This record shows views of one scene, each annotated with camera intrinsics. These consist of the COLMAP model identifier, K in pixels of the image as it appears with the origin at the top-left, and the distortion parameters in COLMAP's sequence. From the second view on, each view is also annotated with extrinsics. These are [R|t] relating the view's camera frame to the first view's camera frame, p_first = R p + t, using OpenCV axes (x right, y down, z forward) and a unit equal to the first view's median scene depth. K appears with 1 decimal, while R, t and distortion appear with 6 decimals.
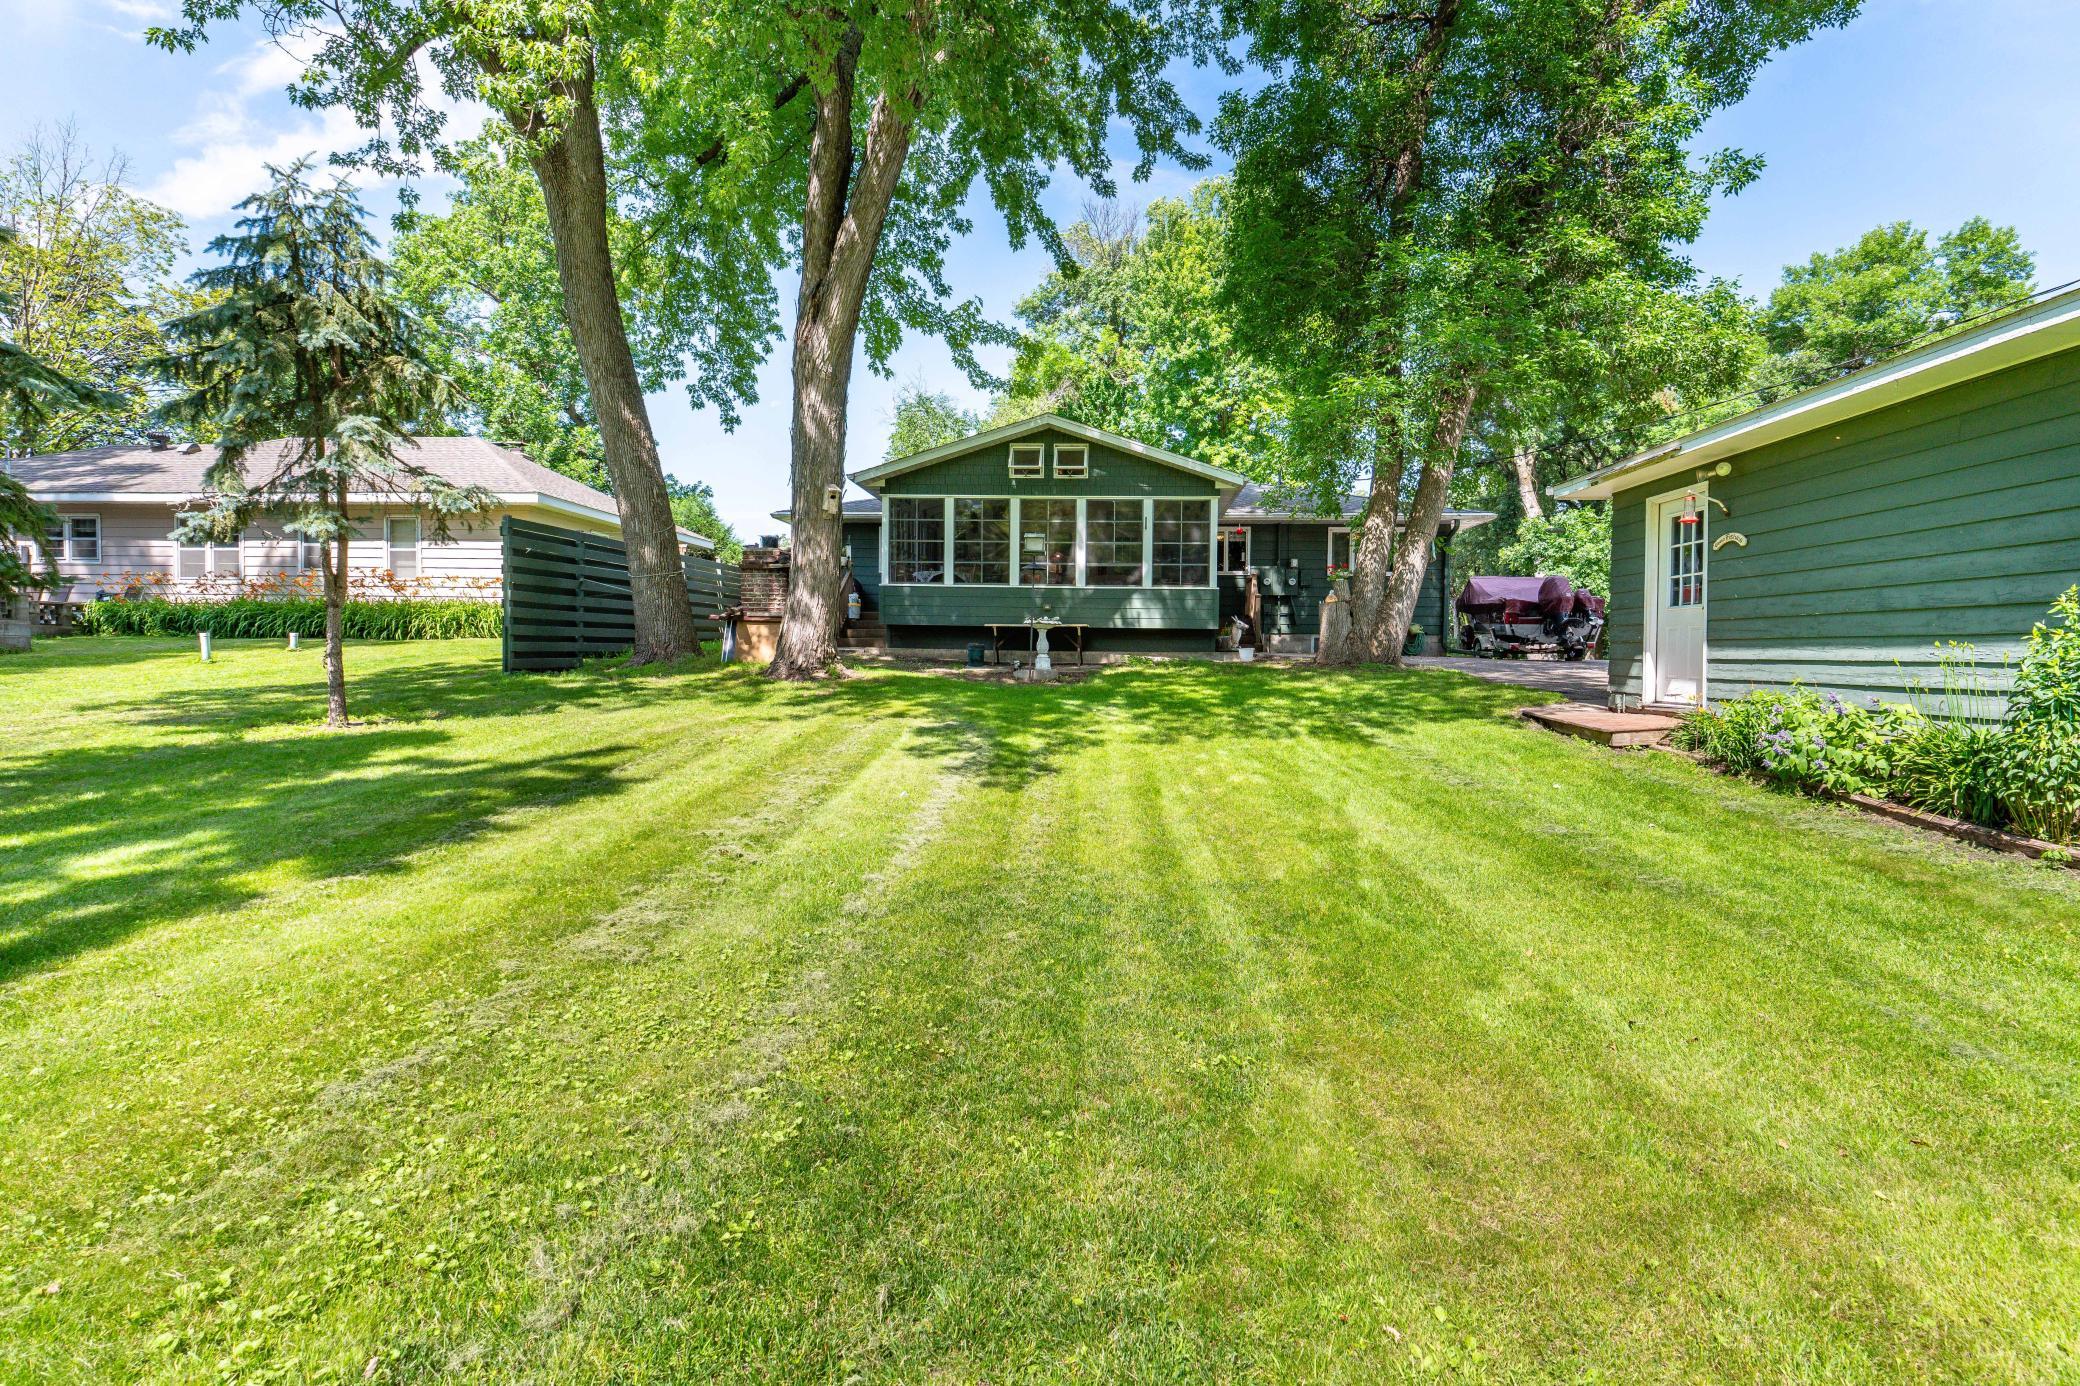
lens RADIAL K [[954.6, 0, 1040.0], [0, 954.6, 693.0], [0, 0, 1]] dist [0.000330, 0.000075]
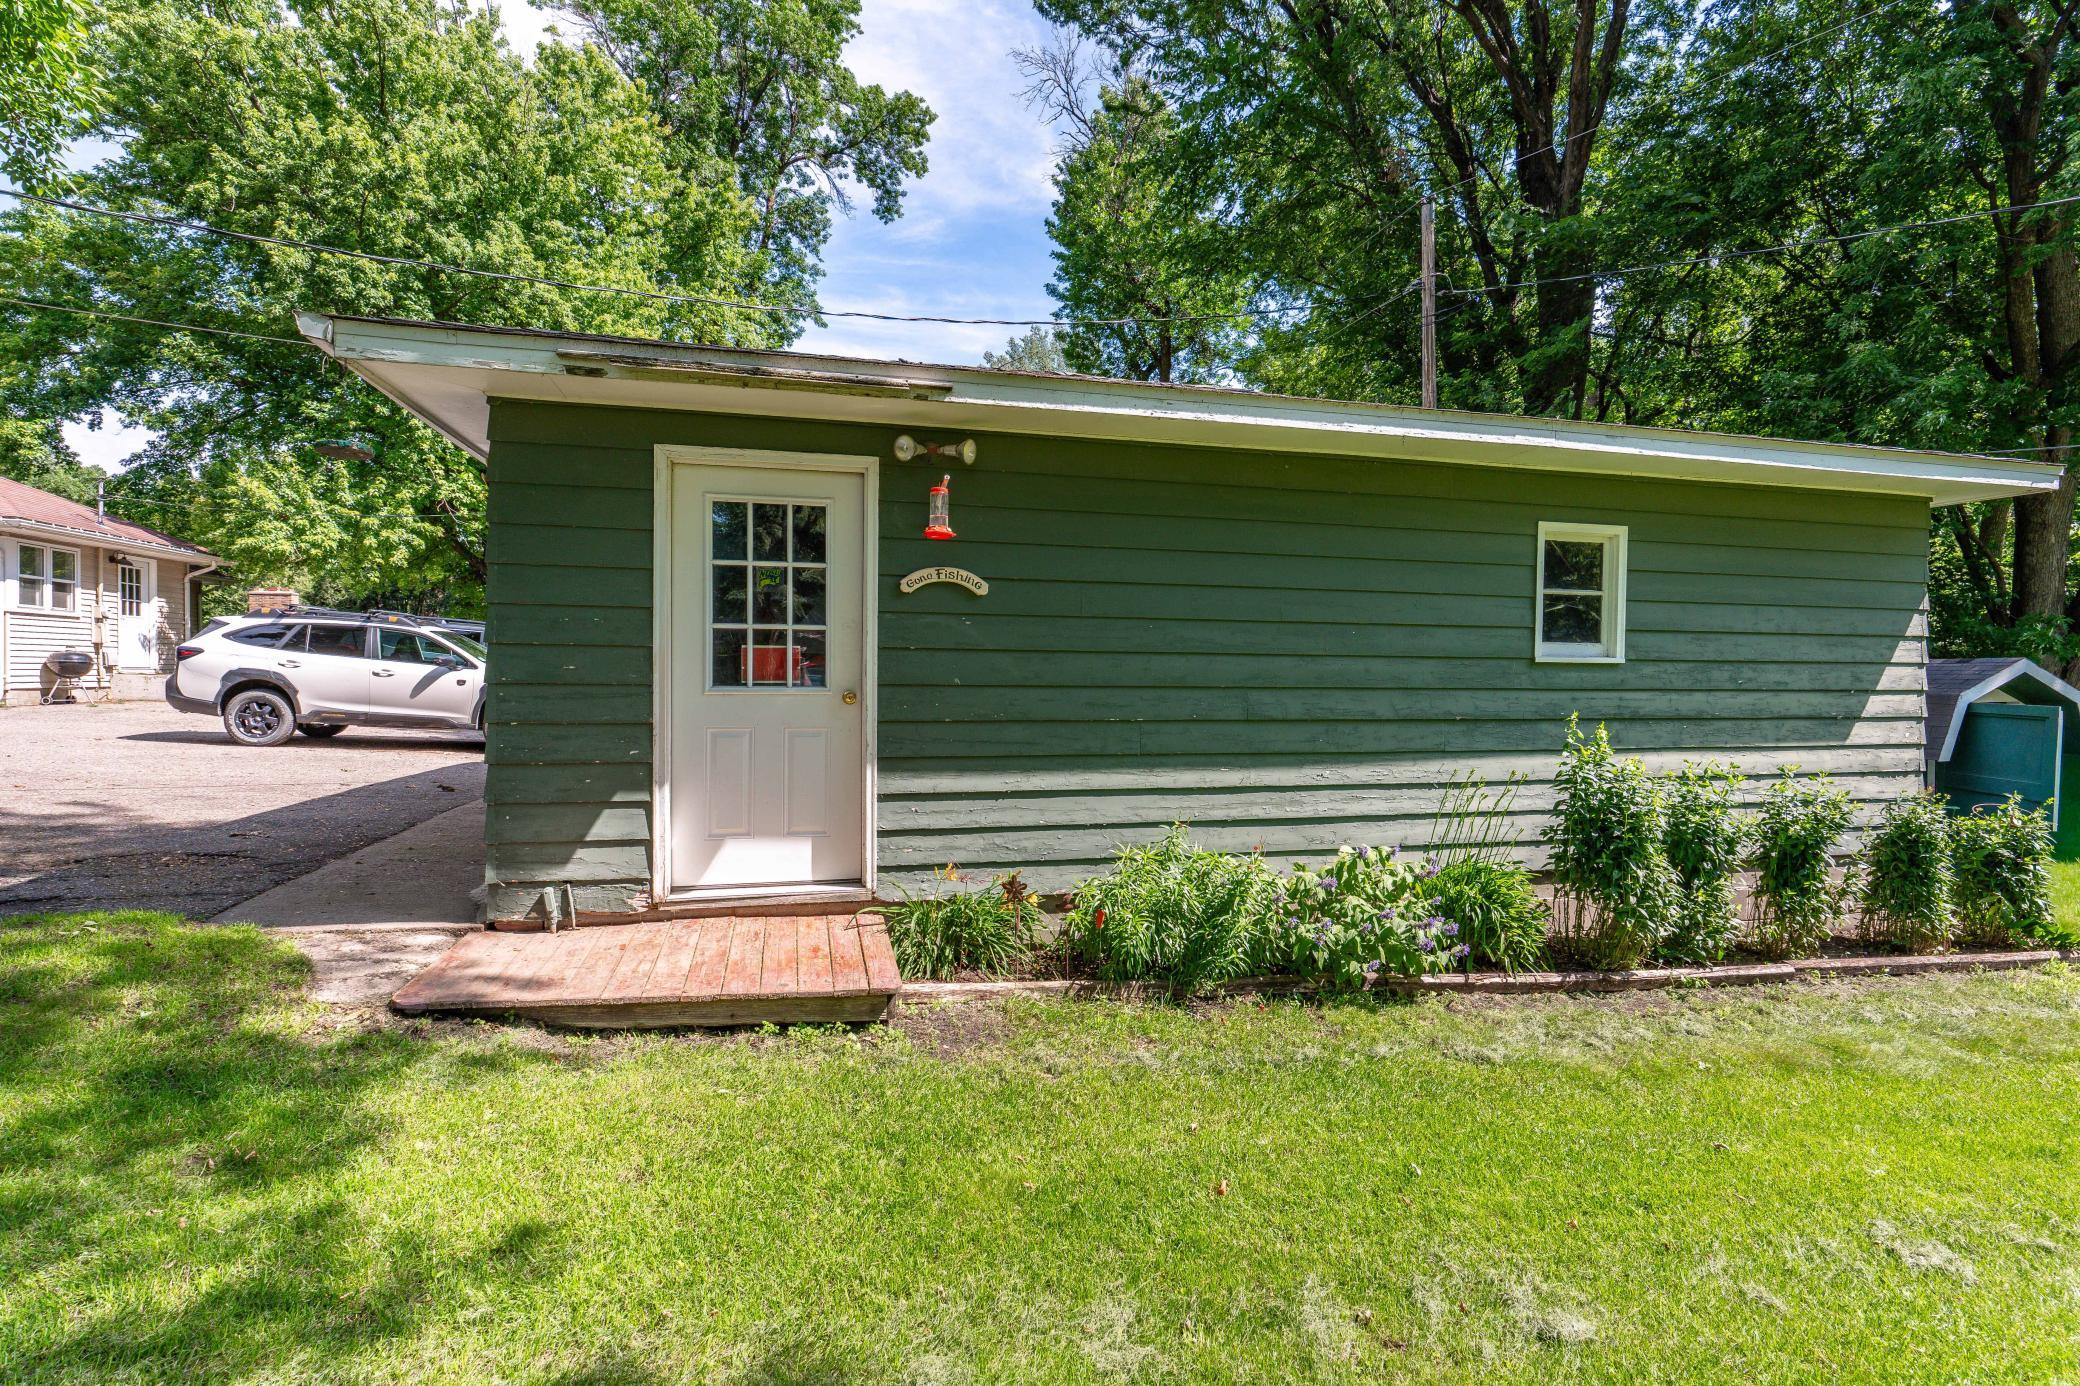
lens RADIAL K [[954.6, 0, 1040.0], [0, 954.6, 693.0], [0, 0, 1]] dist [0.000330, 0.000075]
pose [[-0.314656, -0.032250, 0.948658, 0.173312], [0.027123, 0.998709, 0.042947, -0.114193], [-0.948818, 0.039244, -0.313375, 1.100128]]
